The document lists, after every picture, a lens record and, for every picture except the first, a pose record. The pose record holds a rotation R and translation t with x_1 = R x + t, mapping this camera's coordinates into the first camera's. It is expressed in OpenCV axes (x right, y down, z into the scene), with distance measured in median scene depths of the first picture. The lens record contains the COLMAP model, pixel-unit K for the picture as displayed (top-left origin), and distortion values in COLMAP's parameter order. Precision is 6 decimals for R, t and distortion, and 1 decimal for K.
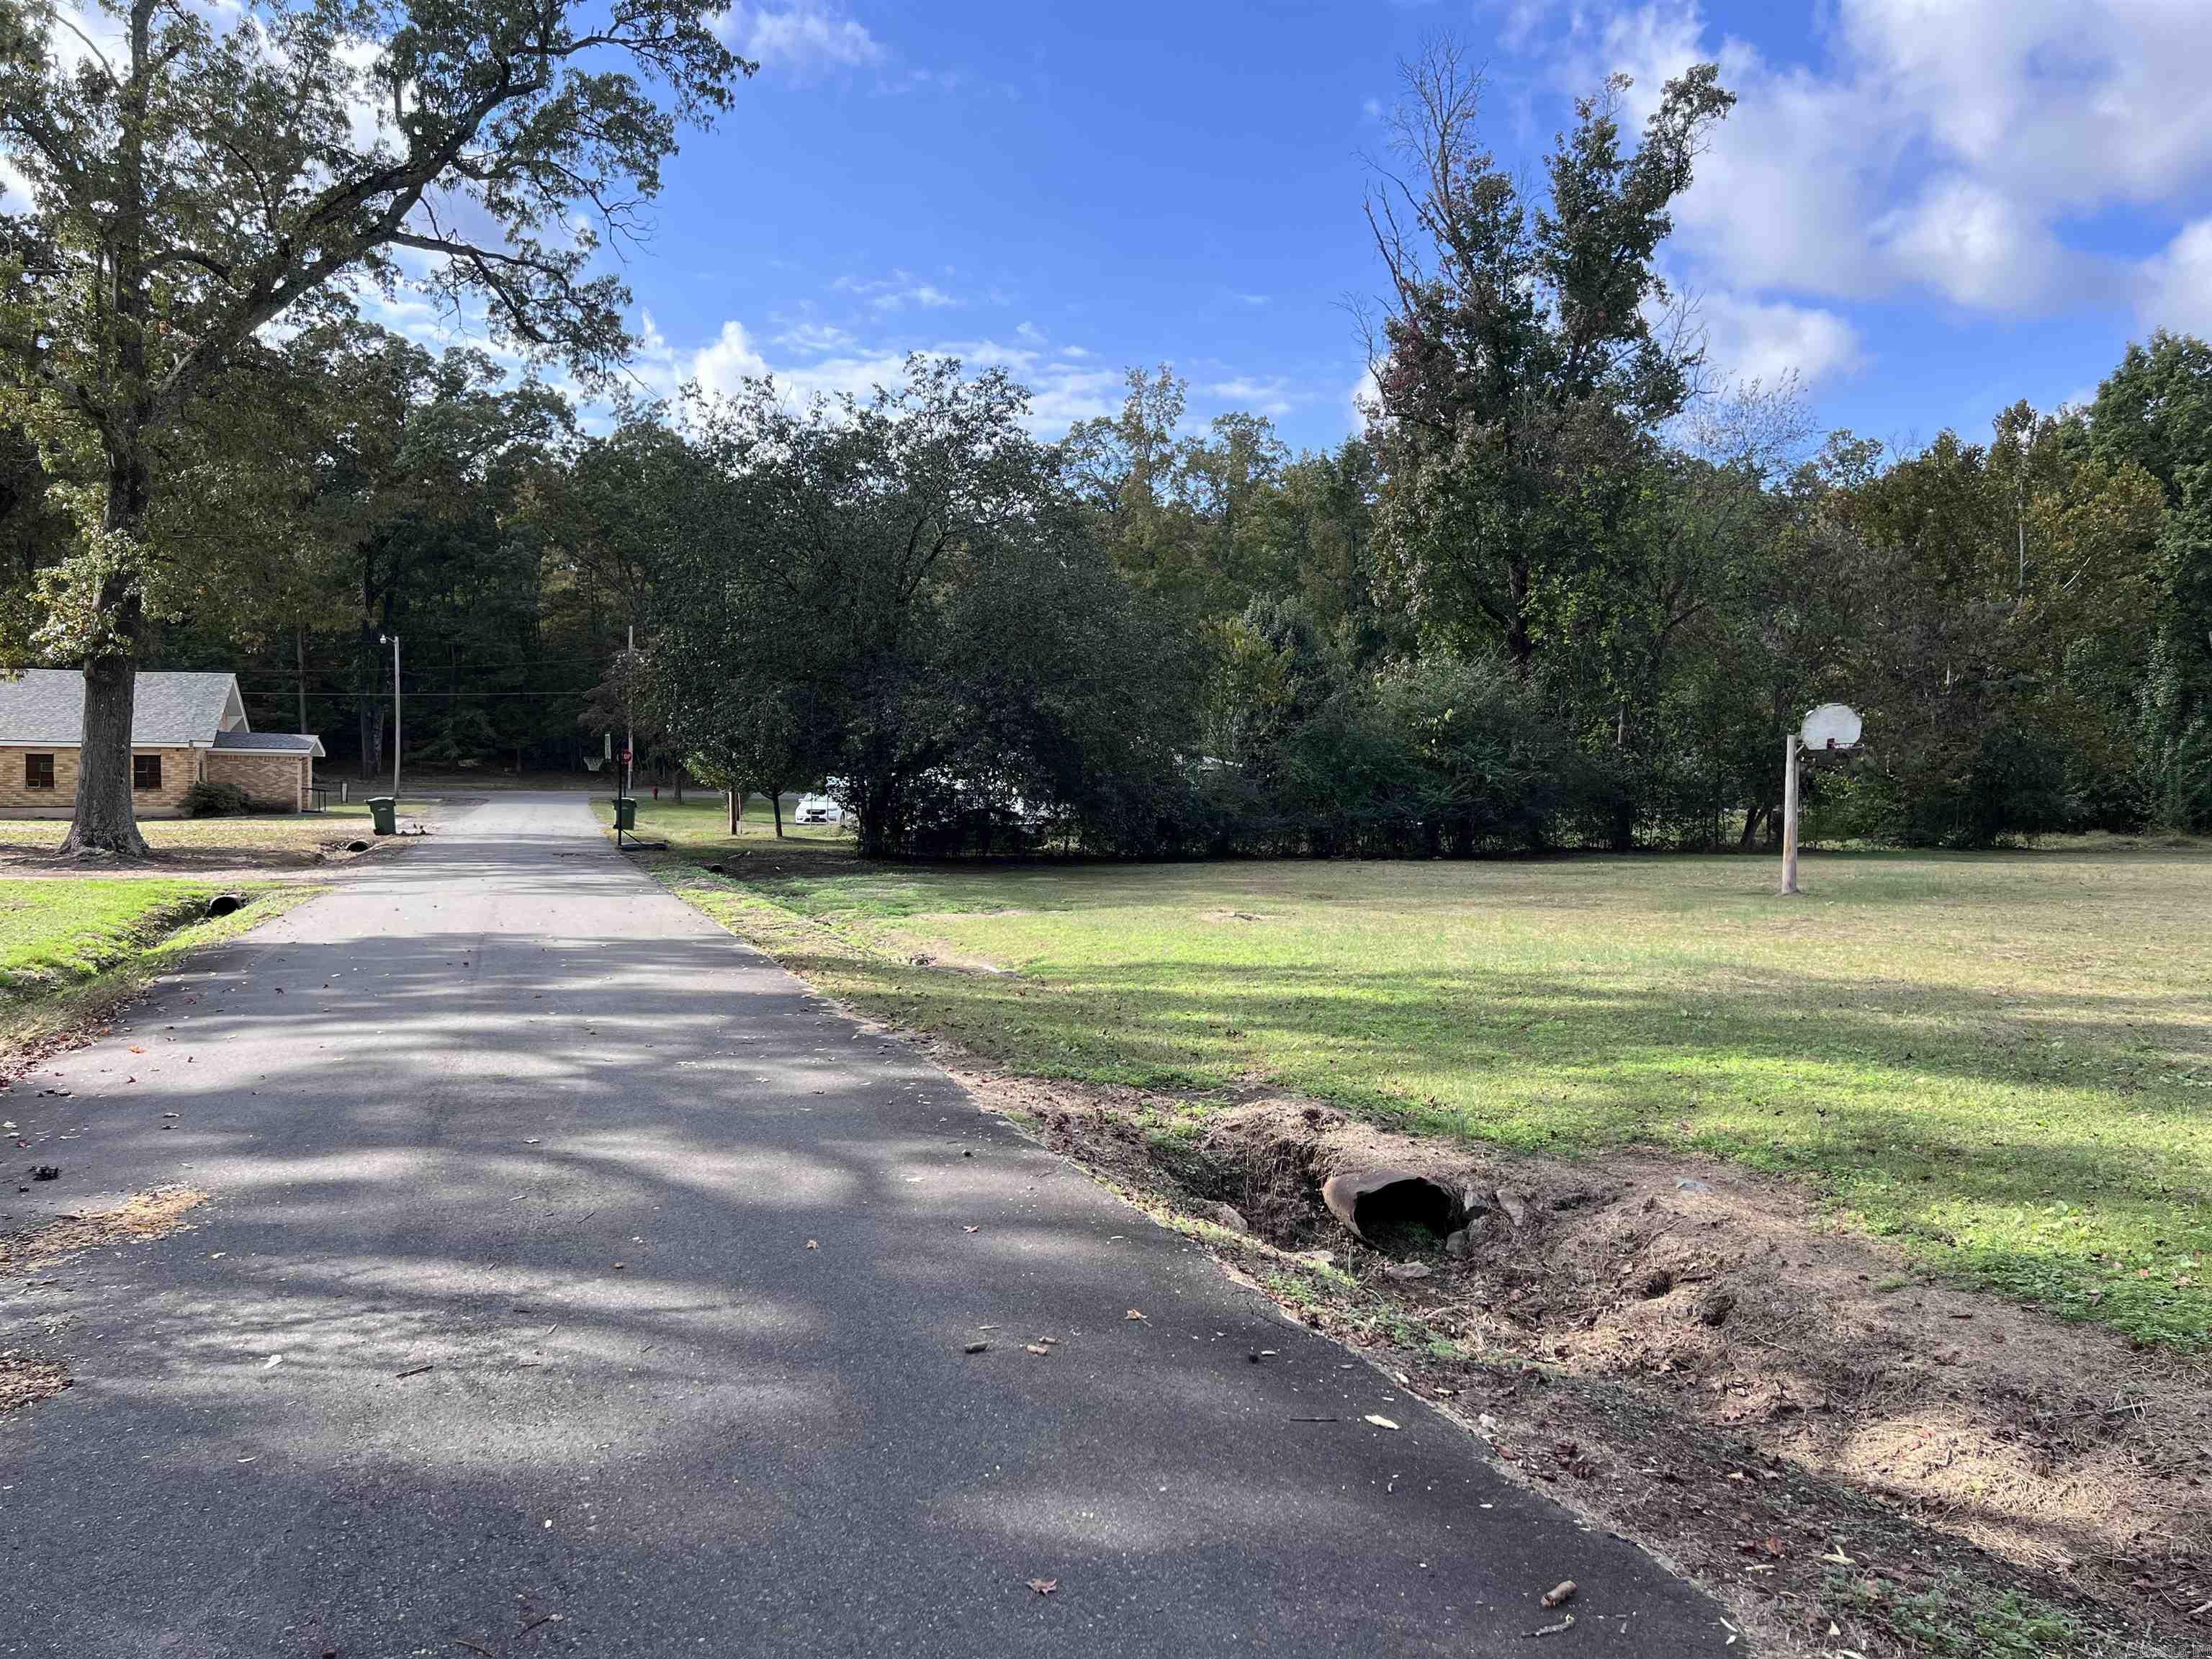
lens RADIAL K [[1673.4, 0, 1121.5], [0, 1673.4, 839.5], [0, 0, 1]] dist [0.061201, -0.071681]
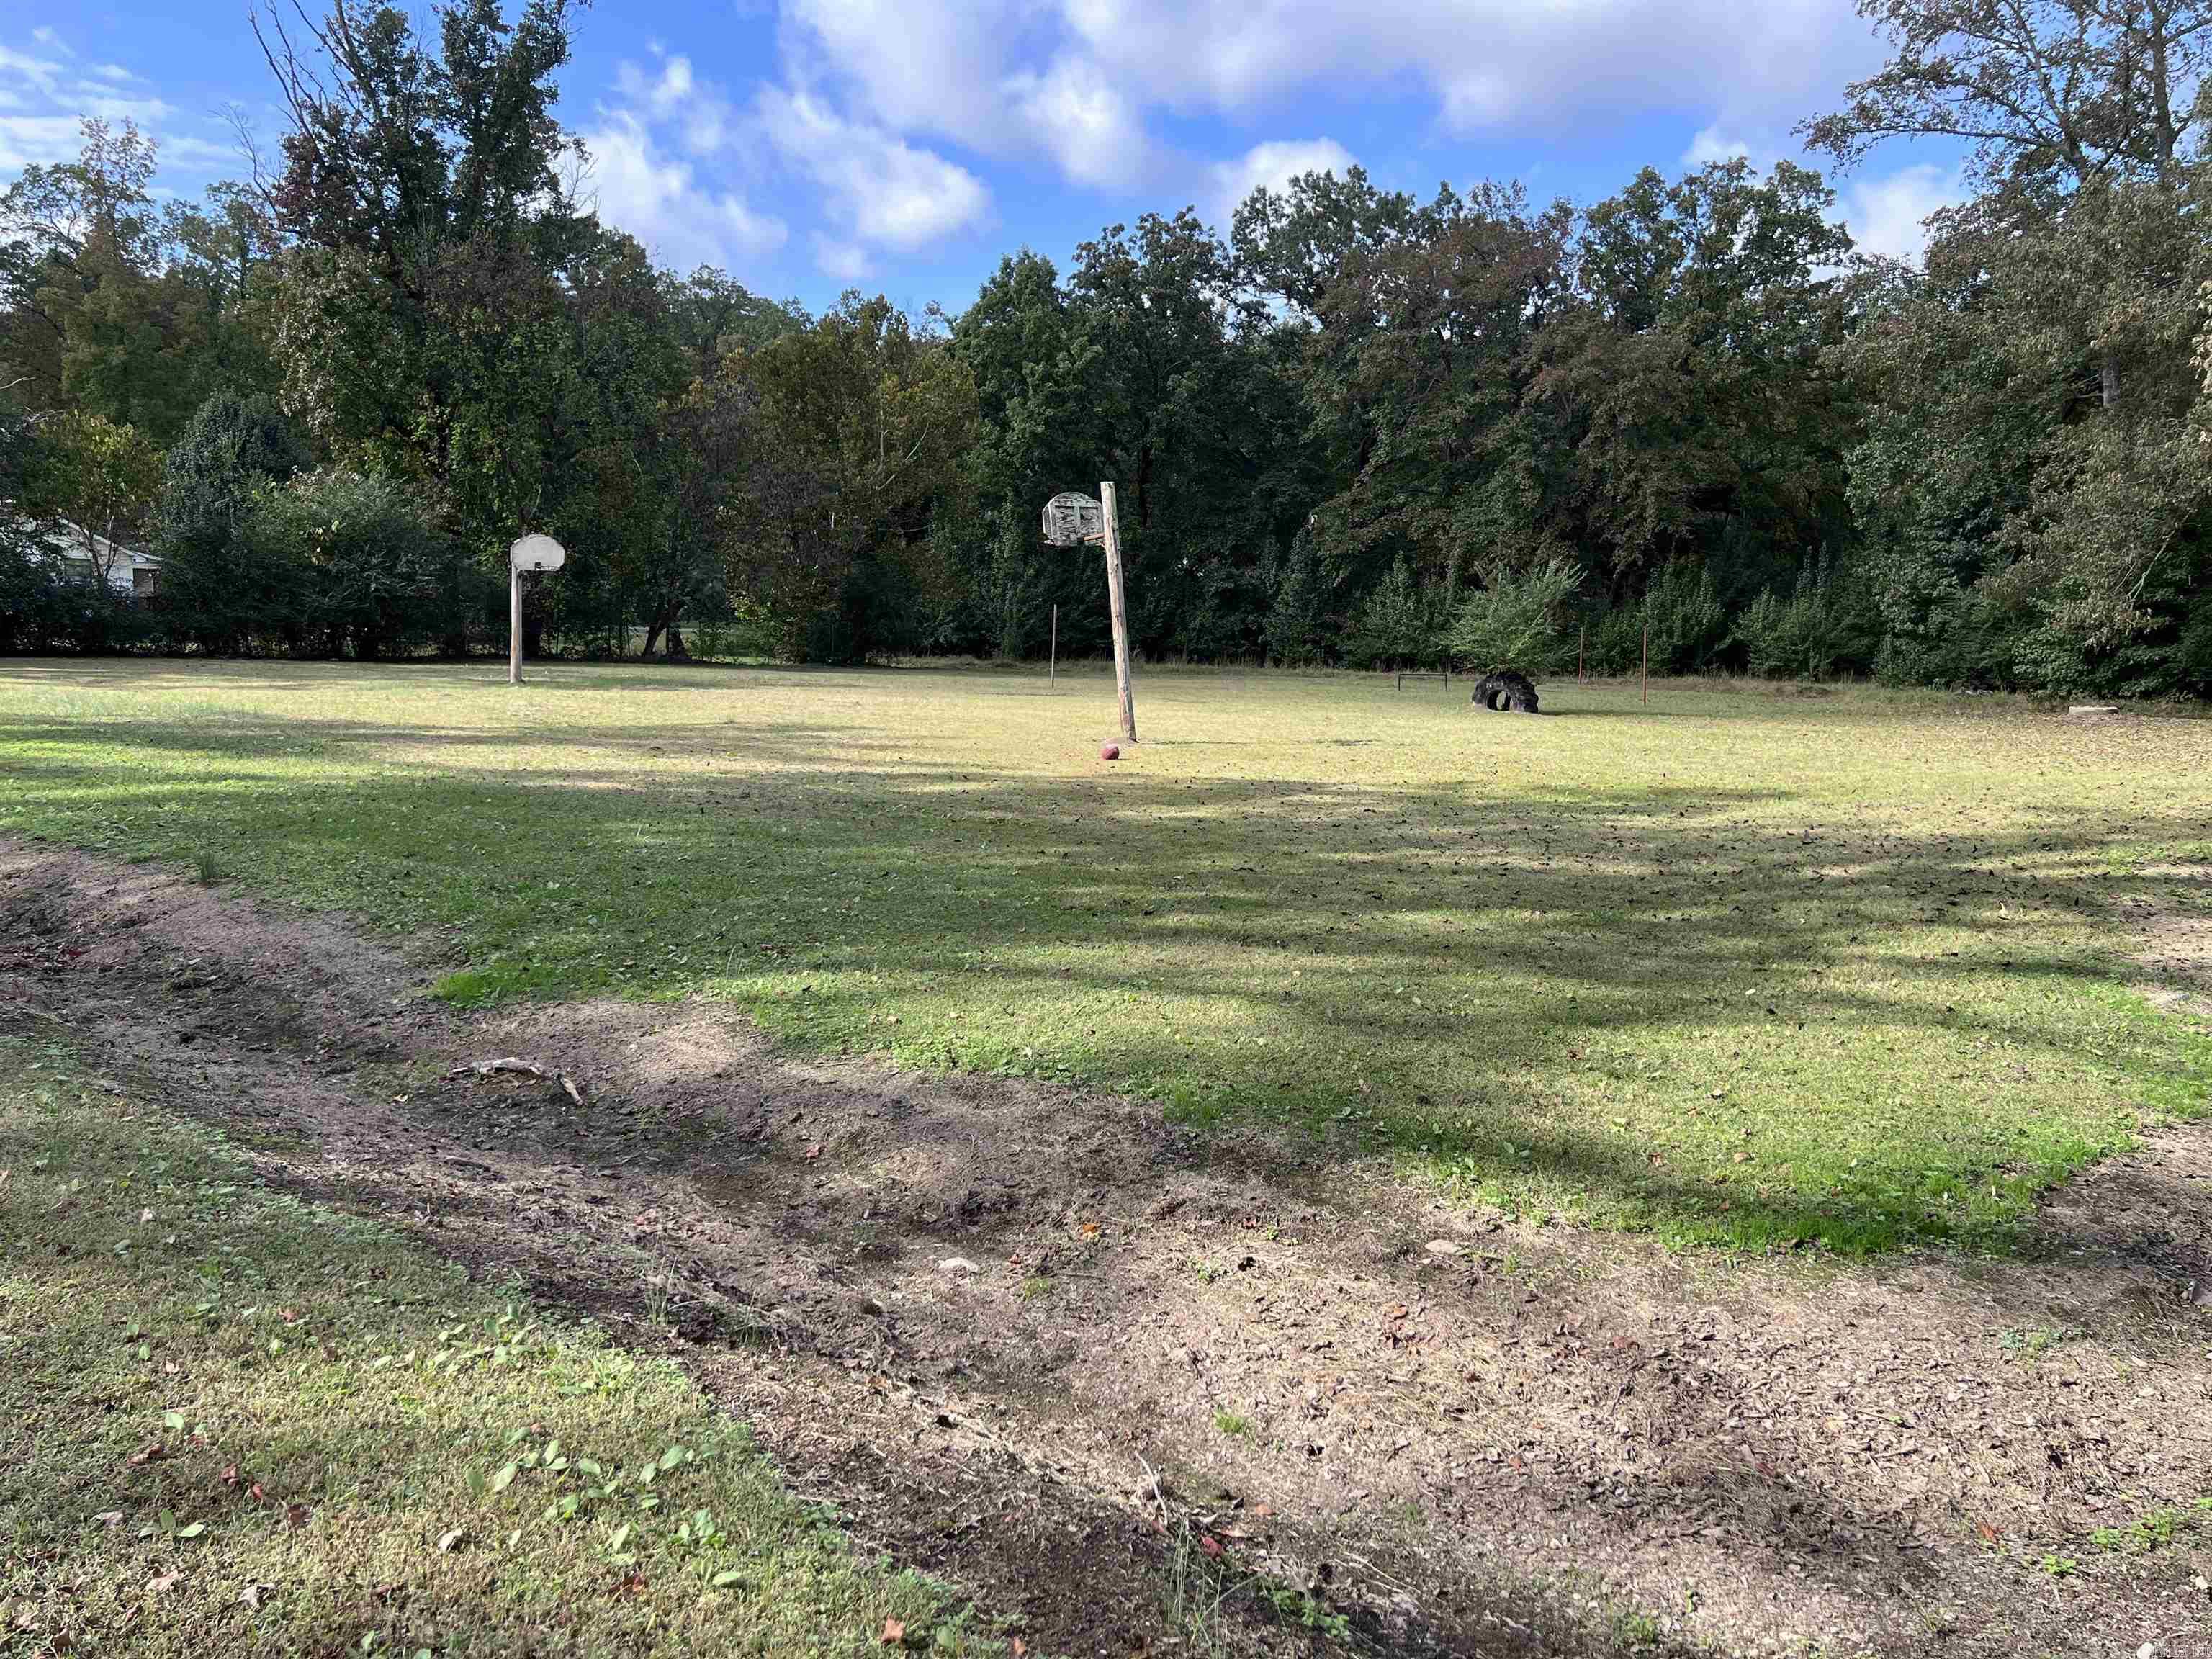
lens RADIAL K [[1673.4, 0, 1113.9], [0, 1673.4, 830.2], [0, 0, 1]] dist [0.061201, -0.071681]
pose [[0.882003, -0.023543, 0.470655, 0.106066], [-0.023886, 0.995234, 0.094545, 0.004744], [-0.470638, -0.094632, 0.877237, -0.185676]]
